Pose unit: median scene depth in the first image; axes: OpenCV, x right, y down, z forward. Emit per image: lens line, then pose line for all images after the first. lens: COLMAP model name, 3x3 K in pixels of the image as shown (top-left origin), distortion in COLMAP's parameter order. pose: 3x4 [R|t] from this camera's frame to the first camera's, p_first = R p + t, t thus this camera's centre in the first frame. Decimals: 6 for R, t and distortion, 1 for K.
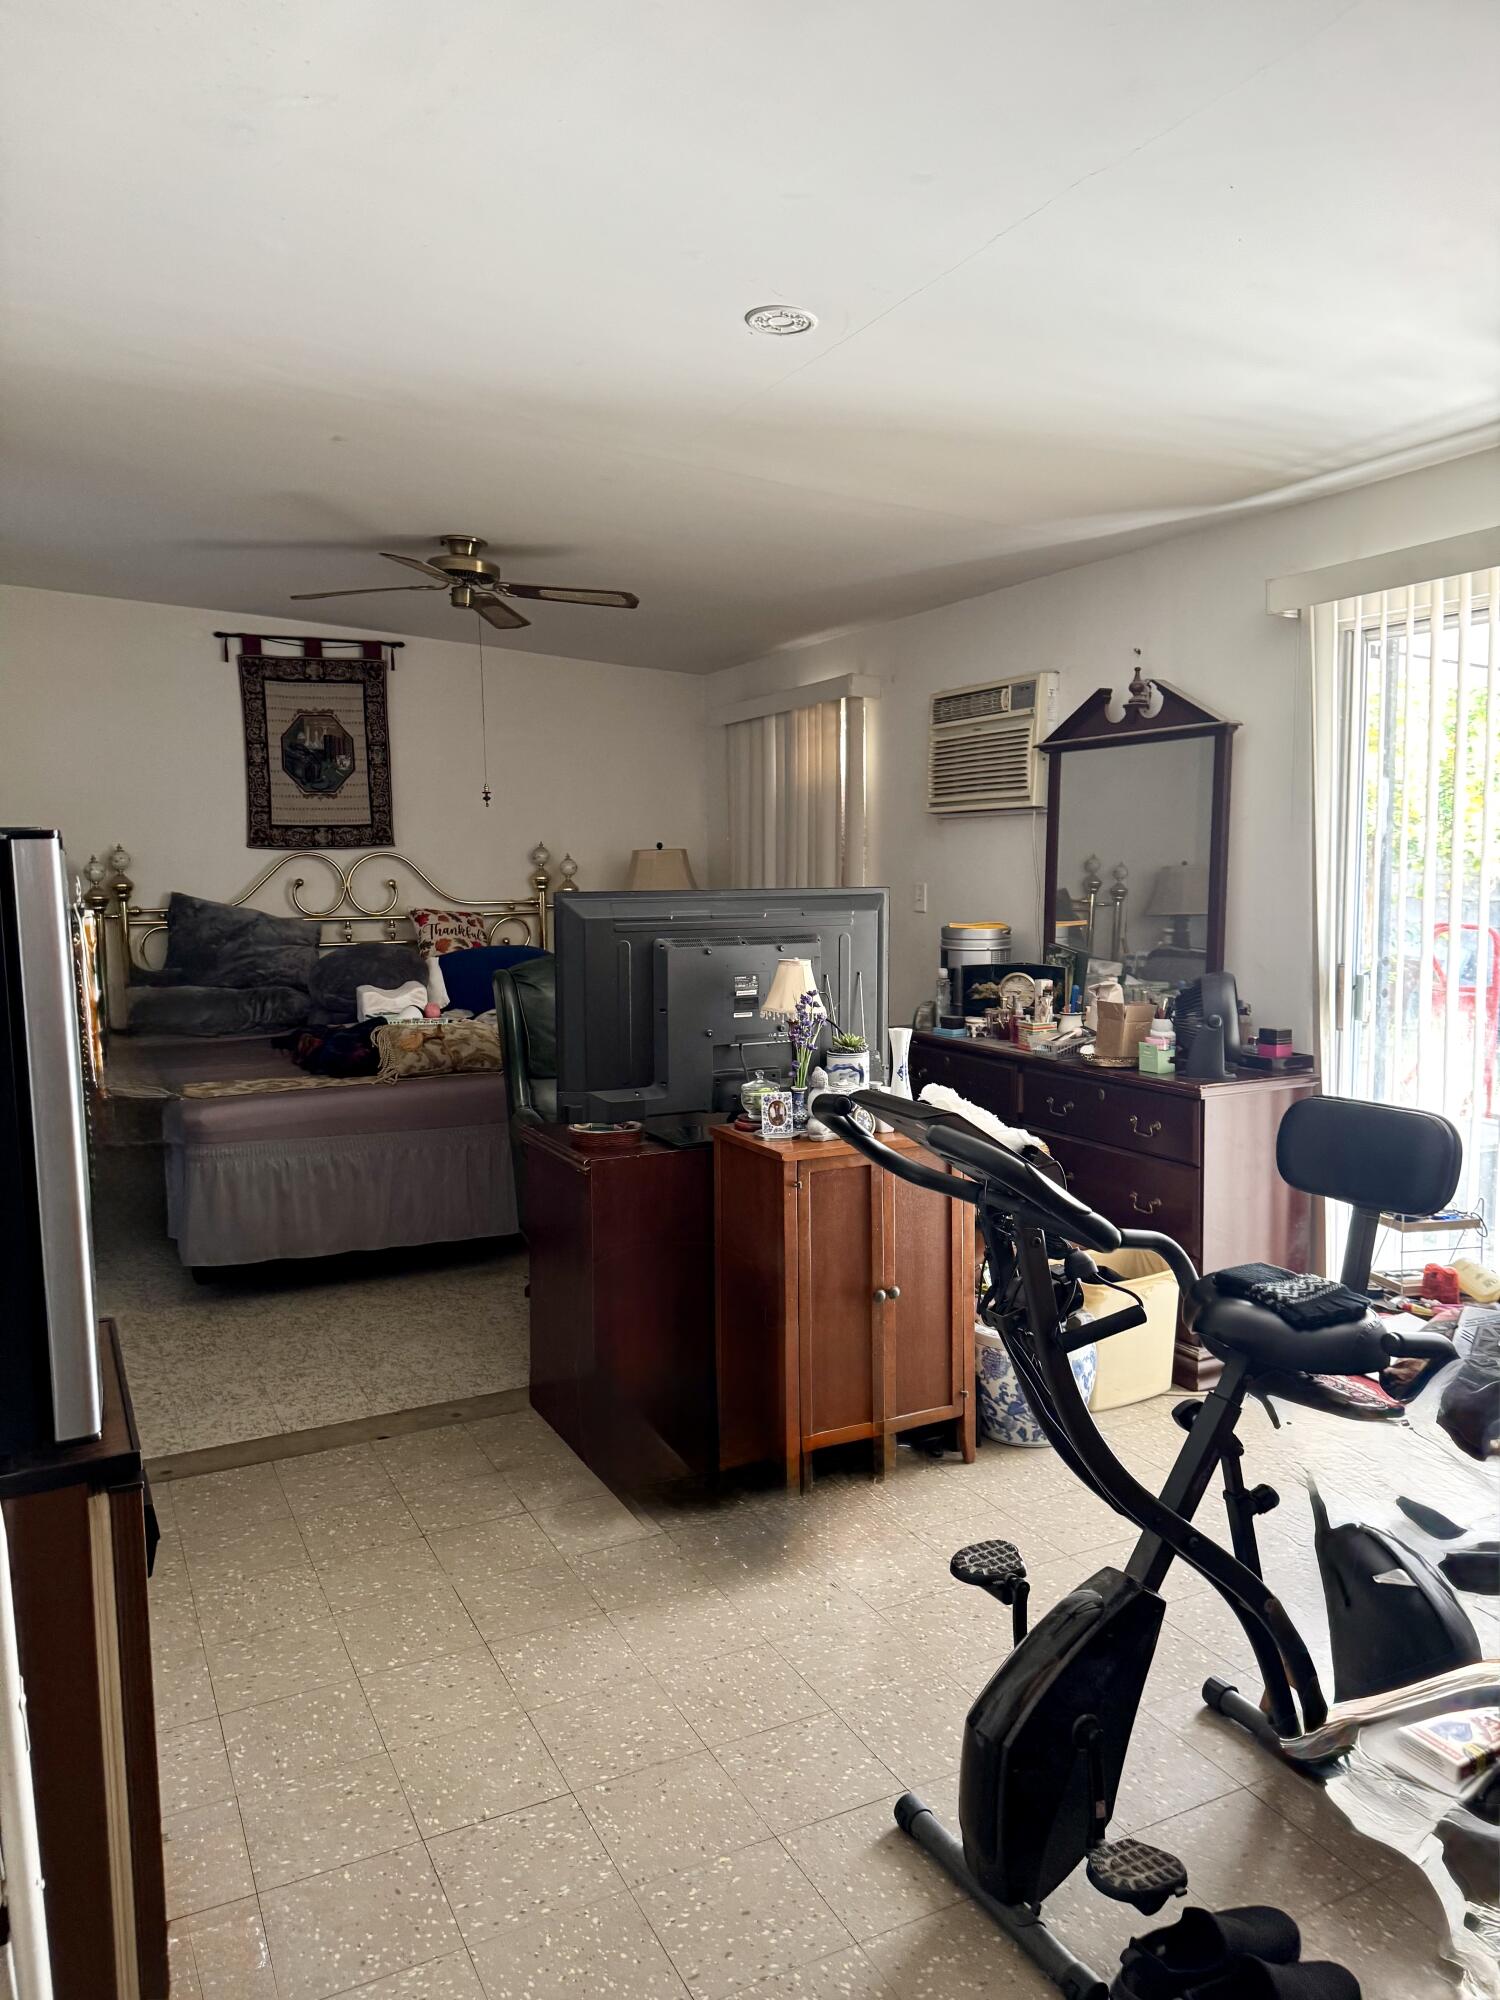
lens RADIAL K [[1387.0, 0, 749.8], [0, 1387.0, 1003.8], [0, 0, 1]] dist [0.032275, -0.037573]
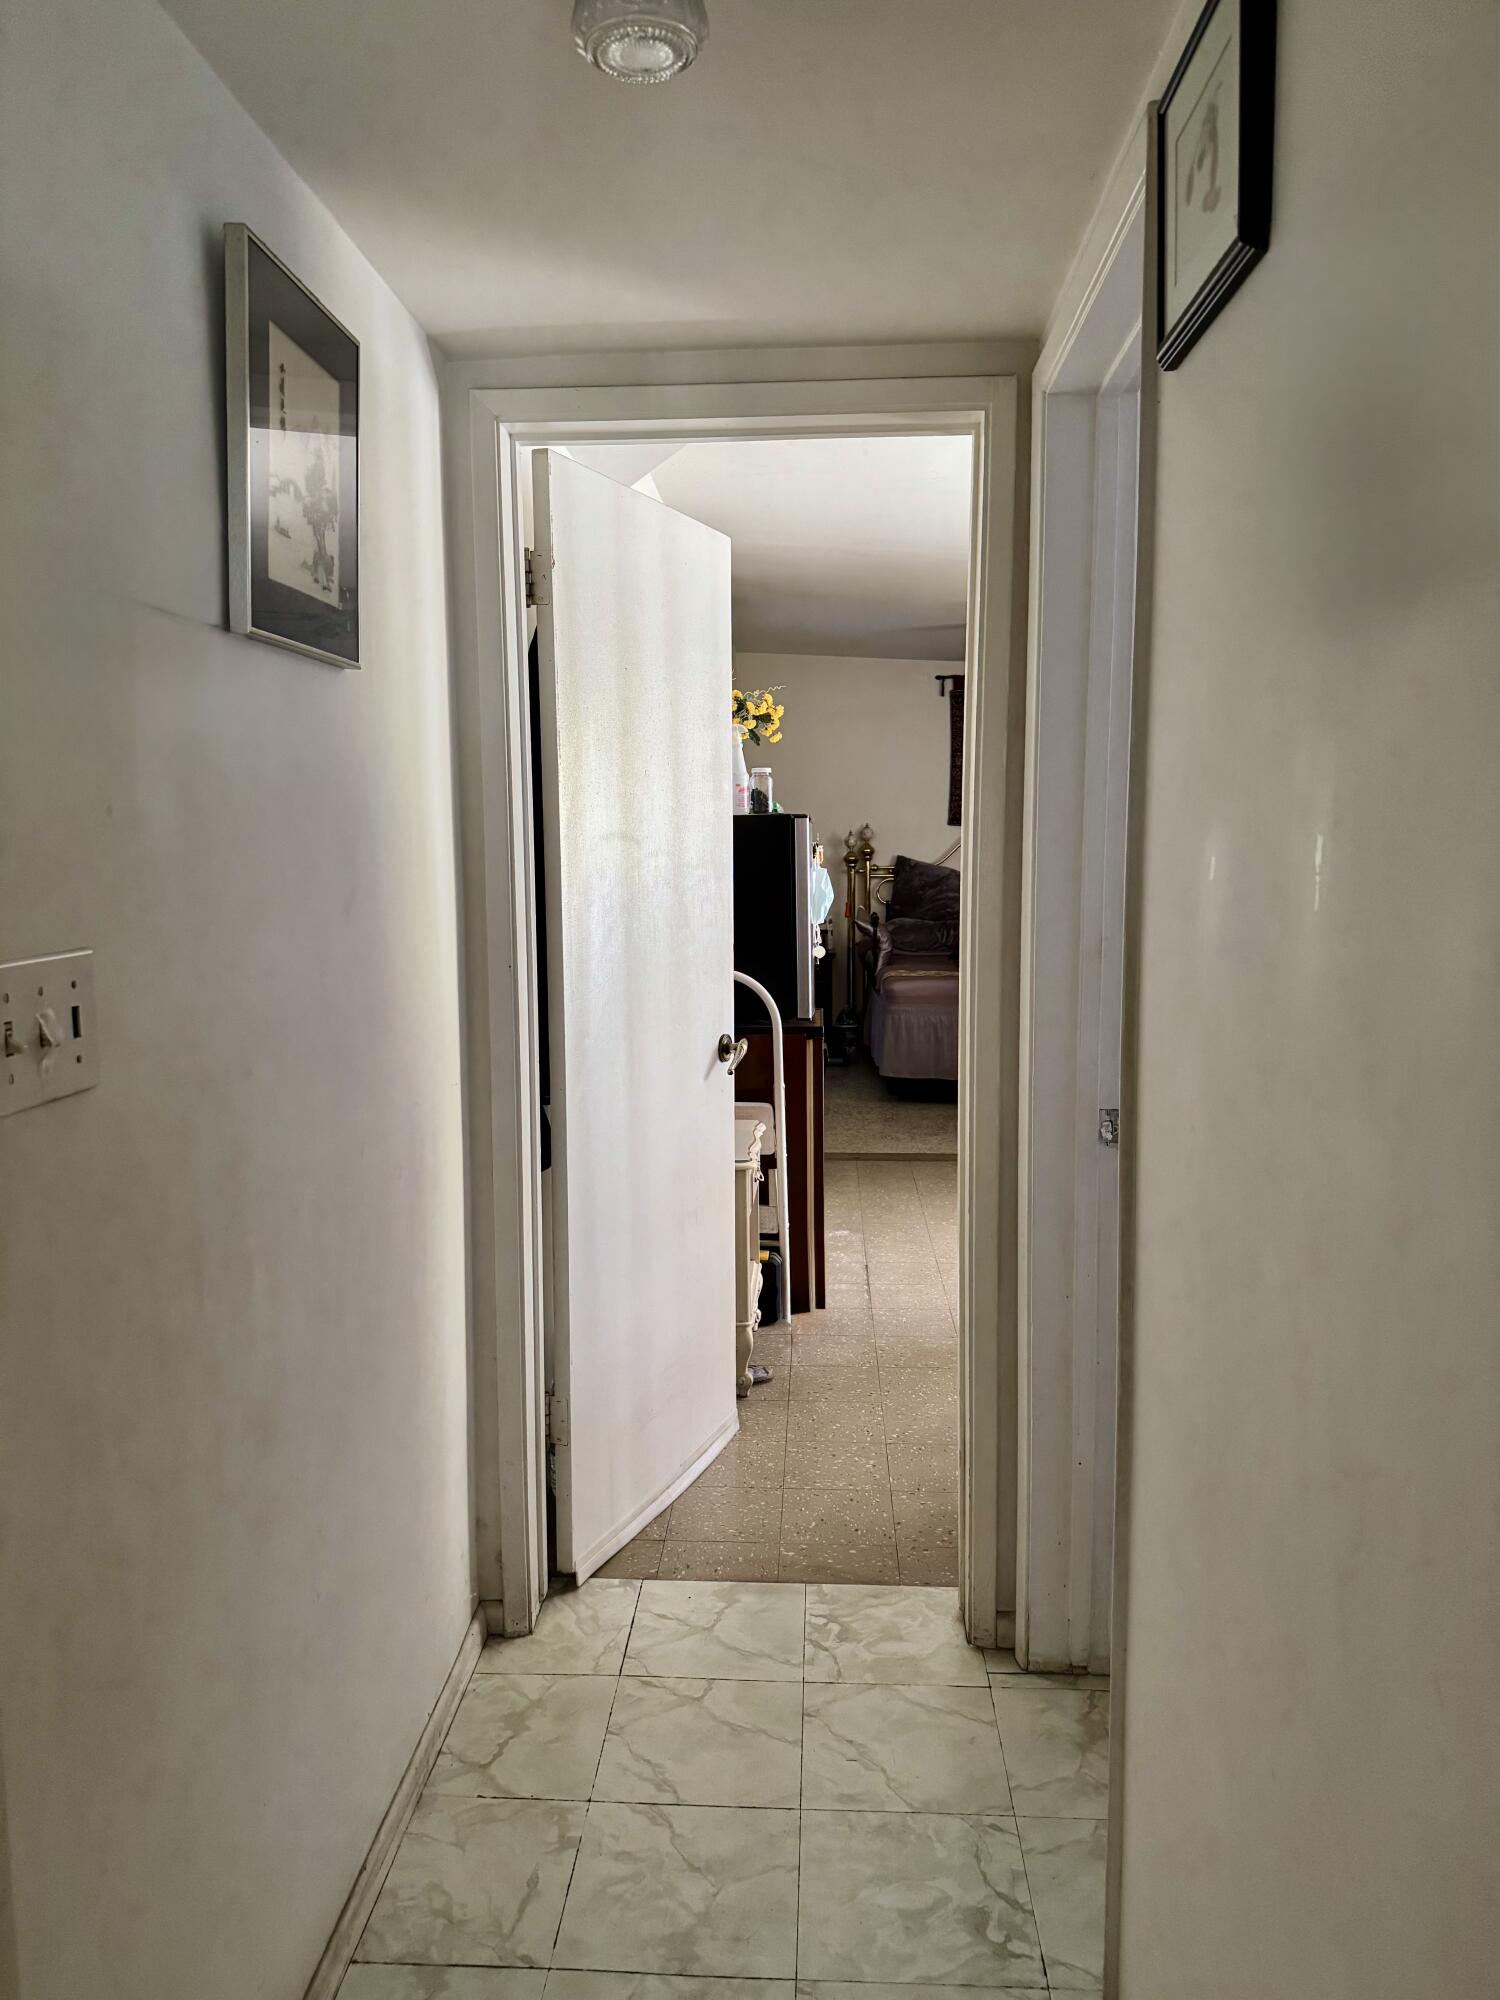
lens RADIAL K [[1387.0, 0, 748.0], [0, 1387.0, 996.7], [0, 0, 1]] dist [0.032275, -0.037573]
pose [[0.863385, 0.057921, -0.501211, 0.203419], [-0.052639, 0.998308, 0.024691, 0.043418], [0.501793, 0.005065, 0.864973, -0.368988]]
